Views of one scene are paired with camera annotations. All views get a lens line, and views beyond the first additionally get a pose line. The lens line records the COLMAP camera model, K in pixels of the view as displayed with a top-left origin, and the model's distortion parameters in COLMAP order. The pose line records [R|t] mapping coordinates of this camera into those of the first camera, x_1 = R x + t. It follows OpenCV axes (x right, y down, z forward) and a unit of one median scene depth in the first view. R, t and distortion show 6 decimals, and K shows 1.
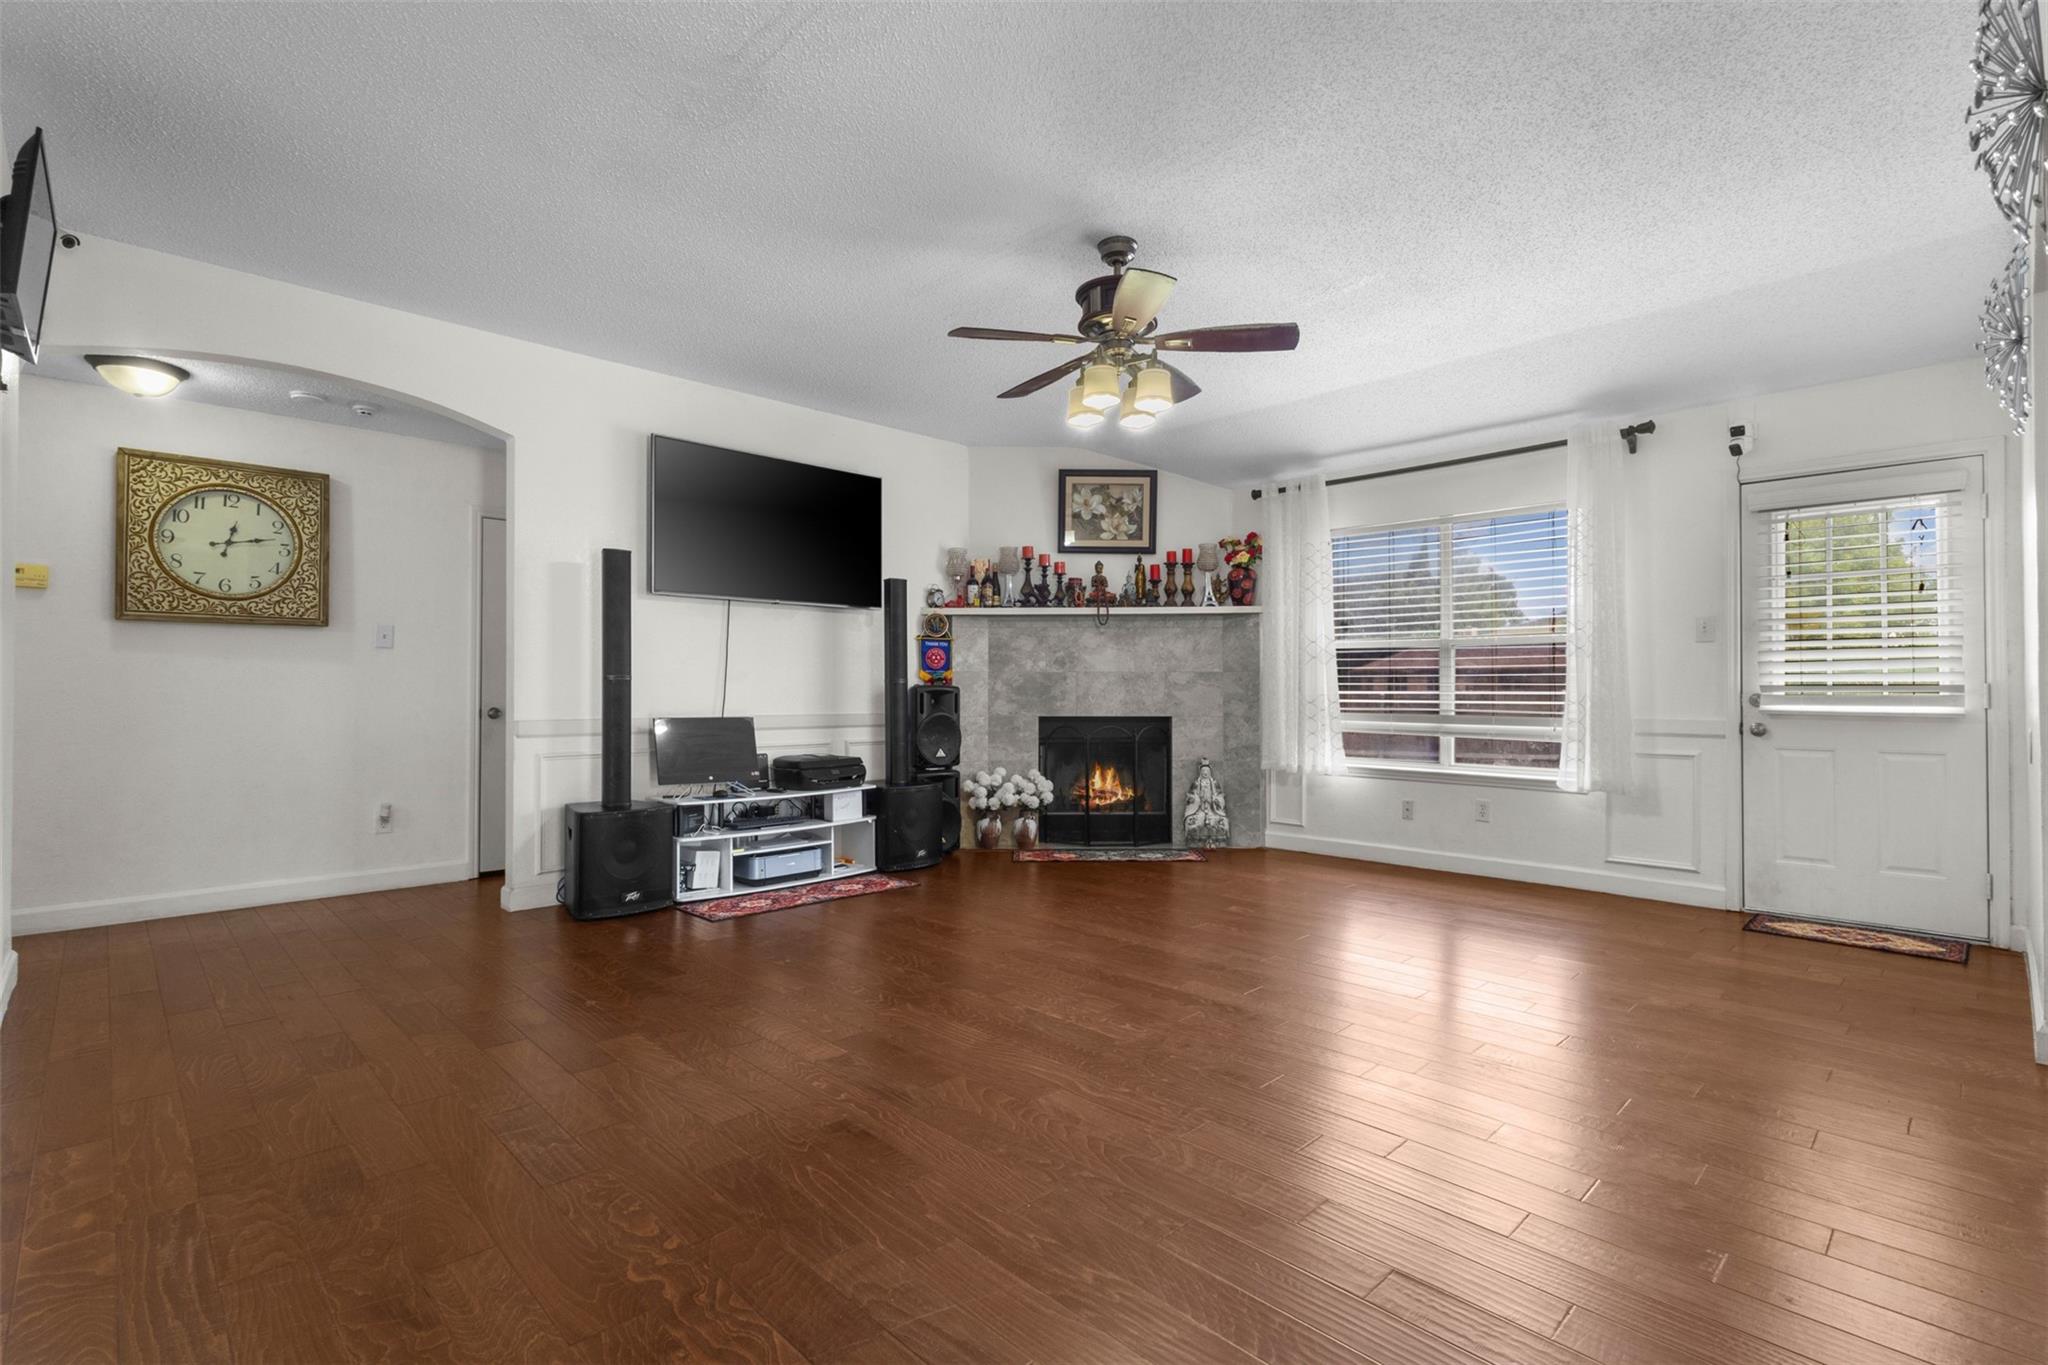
lens RADIAL K [[938.3, 0, 1021.4], [0, 938.3, 679.5], [0, 0, 1]] dist [0.001123, 0.000191]
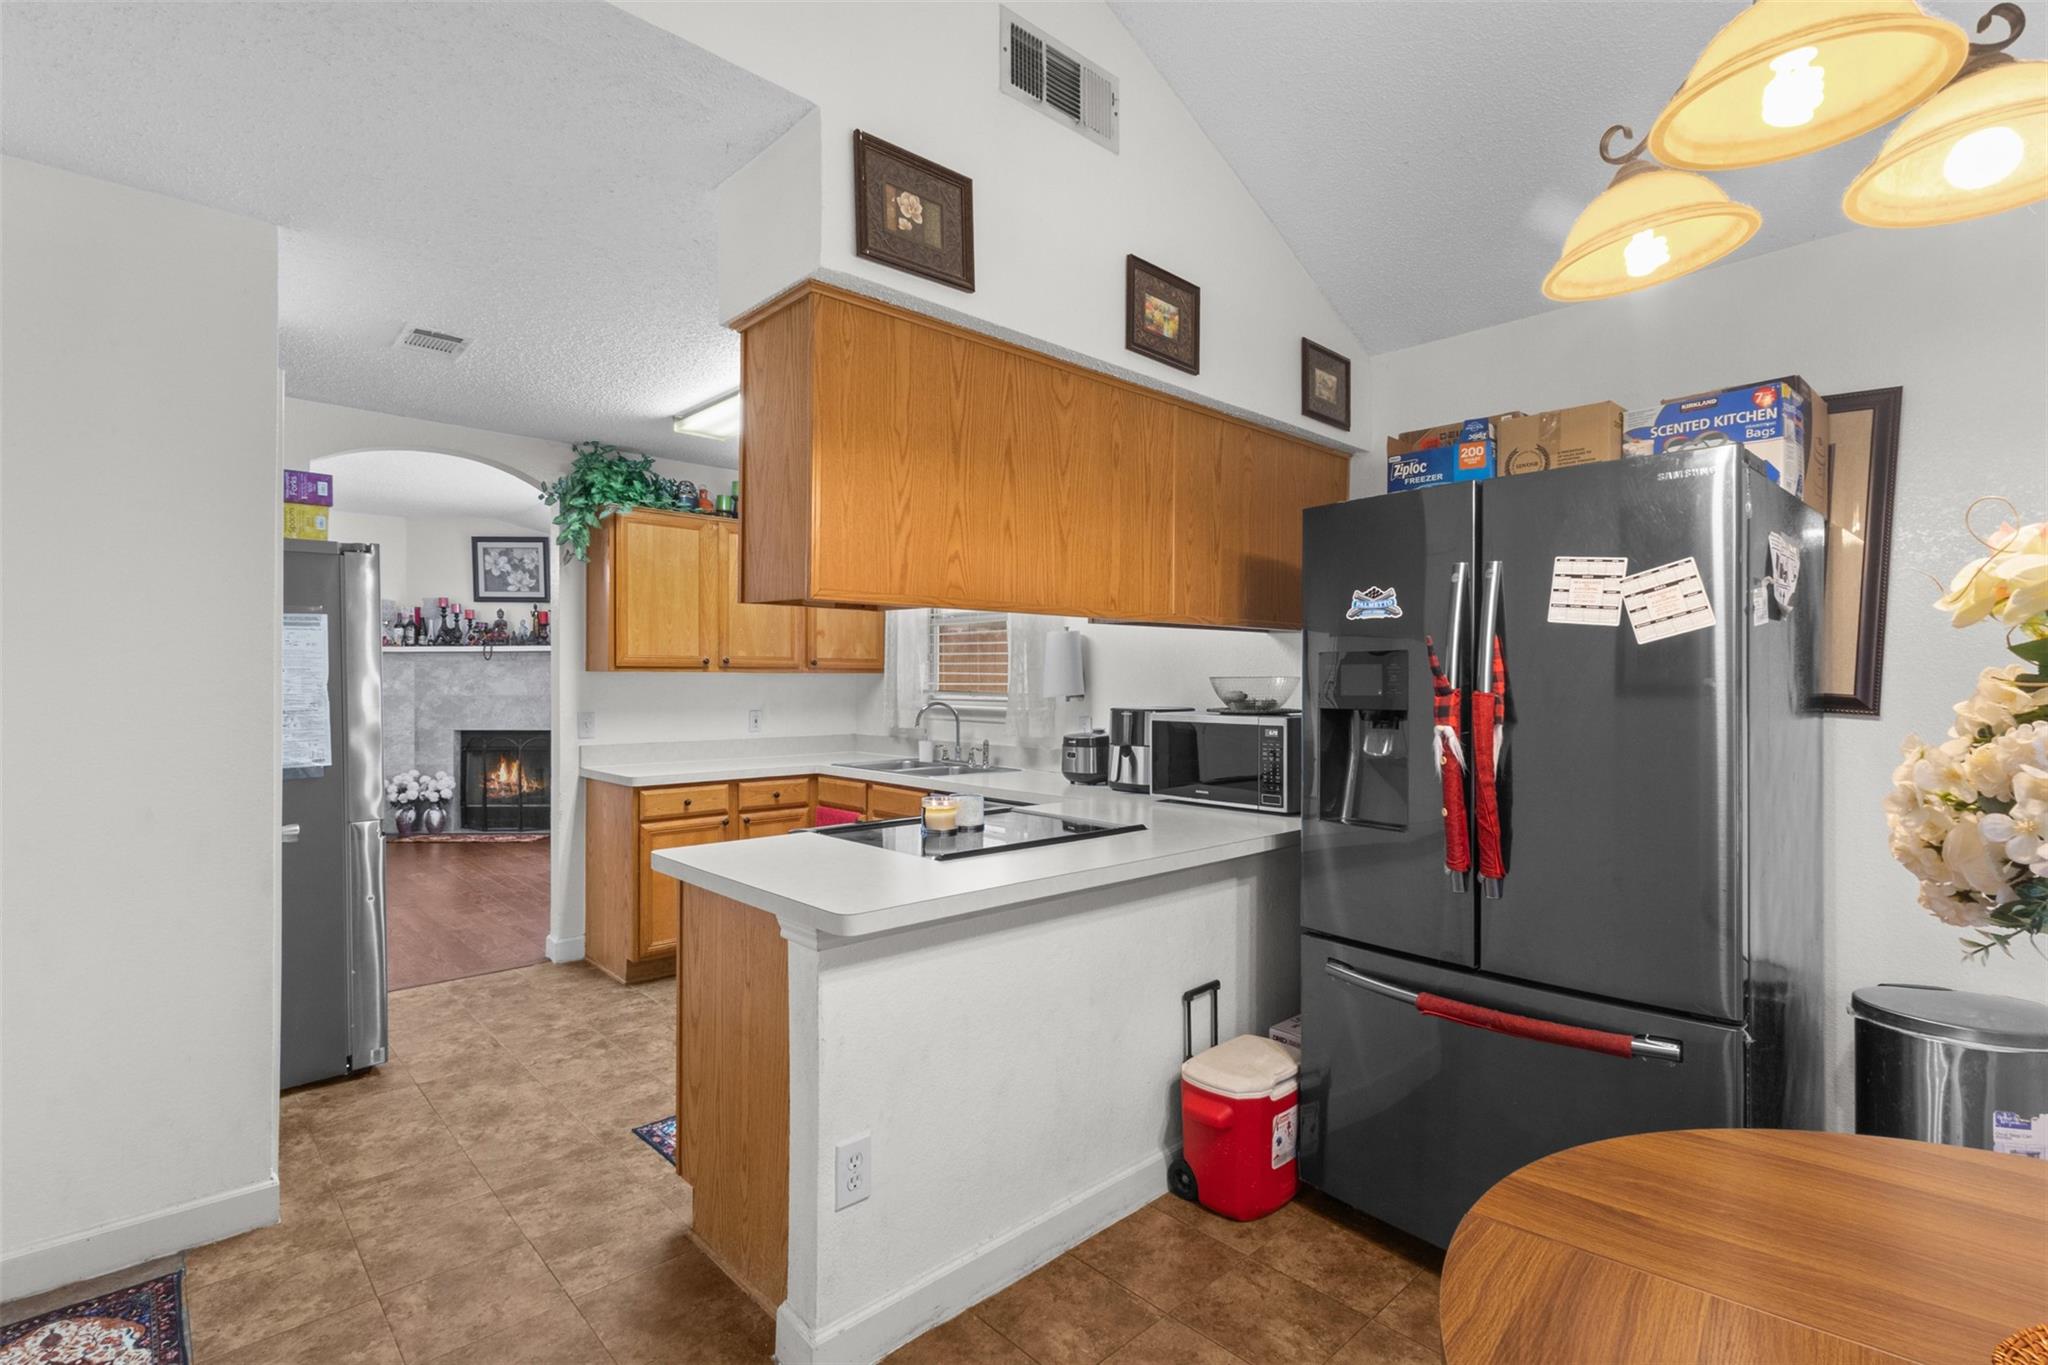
lens RADIAL K [[956.7, 0, 1024.0], [0, 956.7, 682.5], [0, 0, 1]] dist [-0.000573, -0.000174]
pose [[0.999747, 0.001394, -0.022429, 0.836398], [-0.001051, 0.999882, 0.015301, -0.047147], [0.022448, -0.015273, 0.999631, -0.291680]]
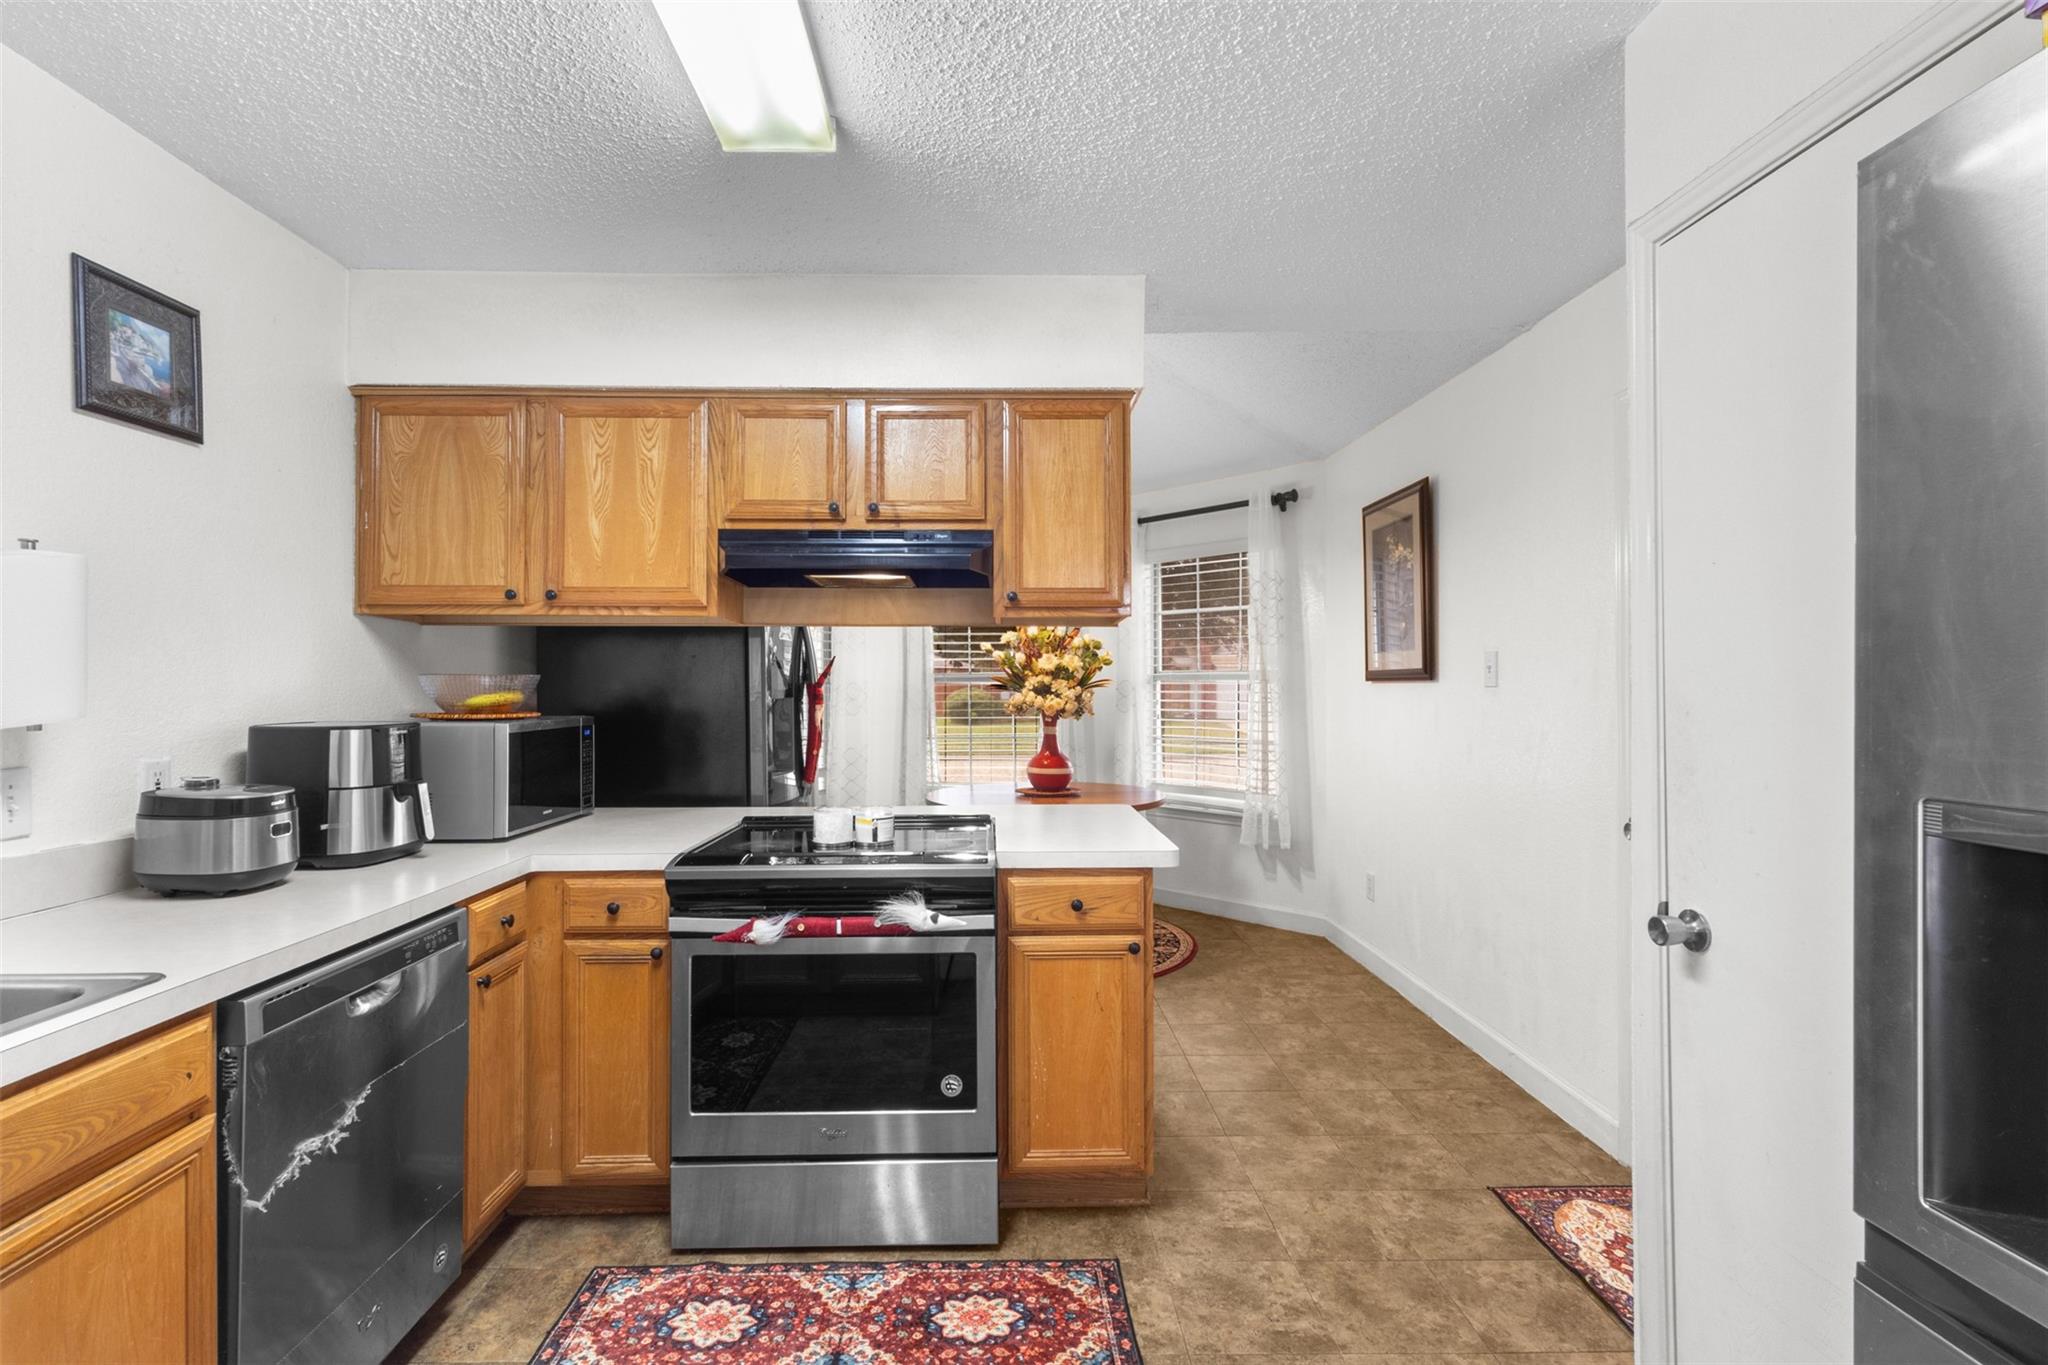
lens RADIAL K [[962.7, 0, 1001.9], [0, 962.7, 679.1], [0, 0, 1]] dist [0.001755, 0.000700]
pose [[-0.724930, 0.001569, 0.688820, 0.477635], [-0.010263, 0.999862, -0.013079, -0.036723], [-0.688746, -0.016550, -0.724814, 0.389408]]
